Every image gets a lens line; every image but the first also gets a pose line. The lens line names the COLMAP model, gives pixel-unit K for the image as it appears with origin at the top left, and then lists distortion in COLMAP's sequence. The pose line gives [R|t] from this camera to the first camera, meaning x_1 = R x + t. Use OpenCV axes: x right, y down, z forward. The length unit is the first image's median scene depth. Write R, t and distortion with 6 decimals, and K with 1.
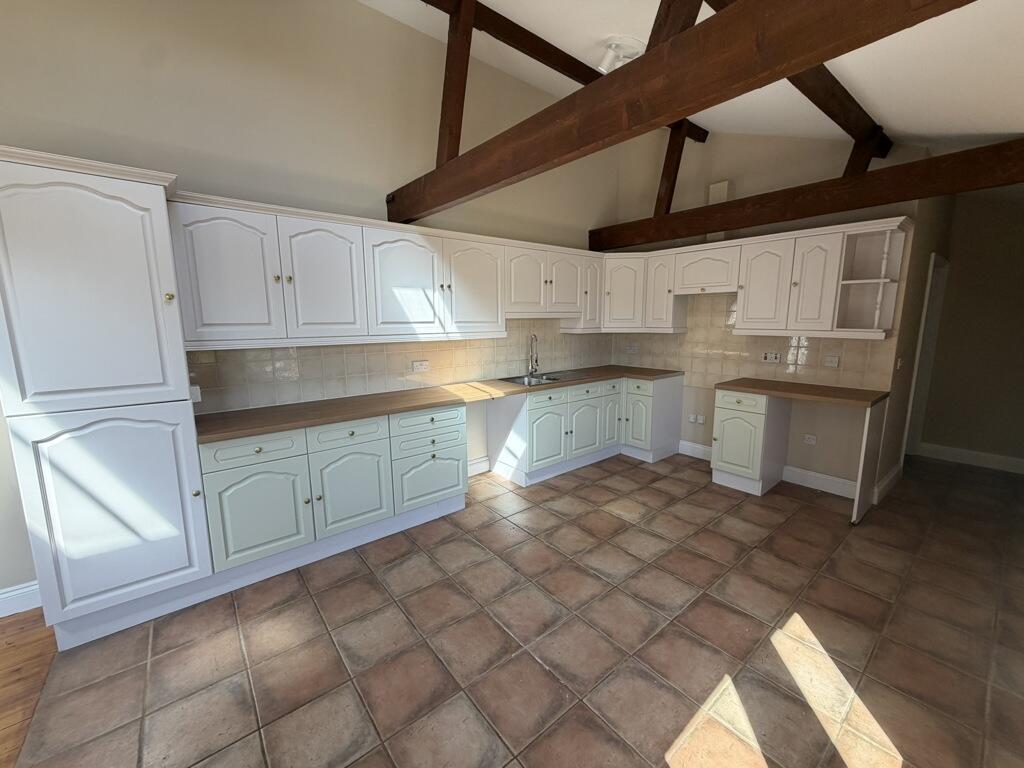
lens RADIAL K [[409.7, 0, 510.8], [0, 409.7, 384.6], [0, 0, 1]] dist [0.000230, 0.000093]
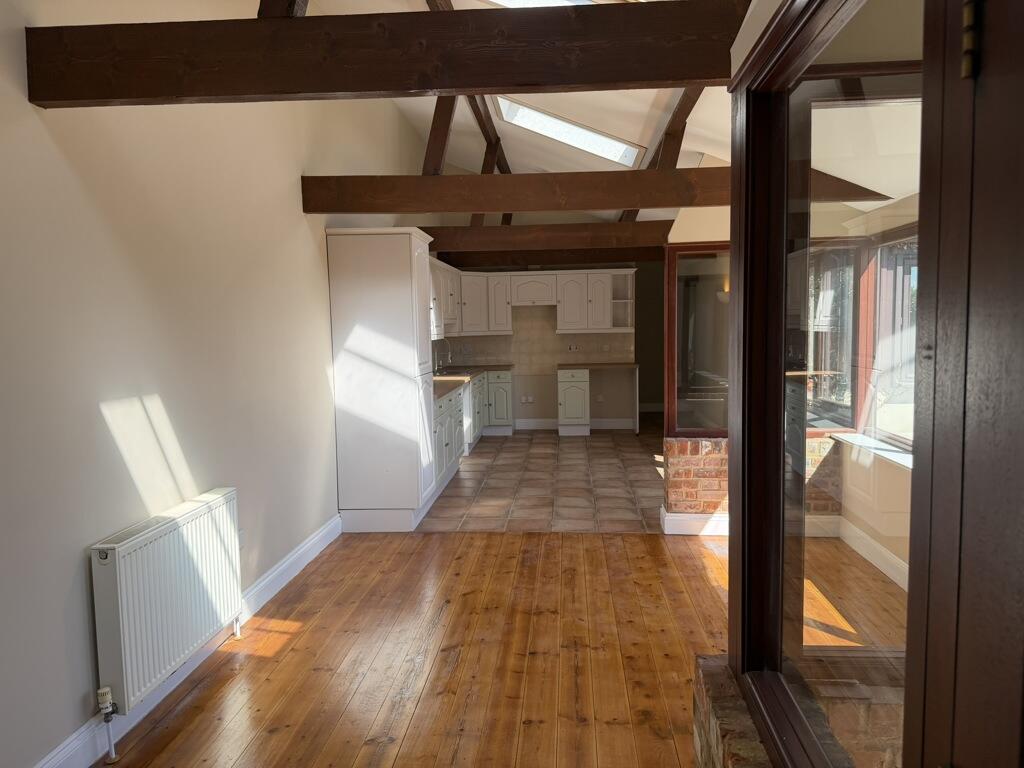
lens RADIAL K [[718.8, 0, 512.2], [0, 718.8, 384.4], [0, 0, 1]] dist [-0.003614, -0.000813]
pose [[0.695463, -0.061510, 0.715924, -1.454499], [0.126306, 0.991281, -0.037528, 0.137831], [-0.707374, 0.116525, 0.697168, -0.679223]]
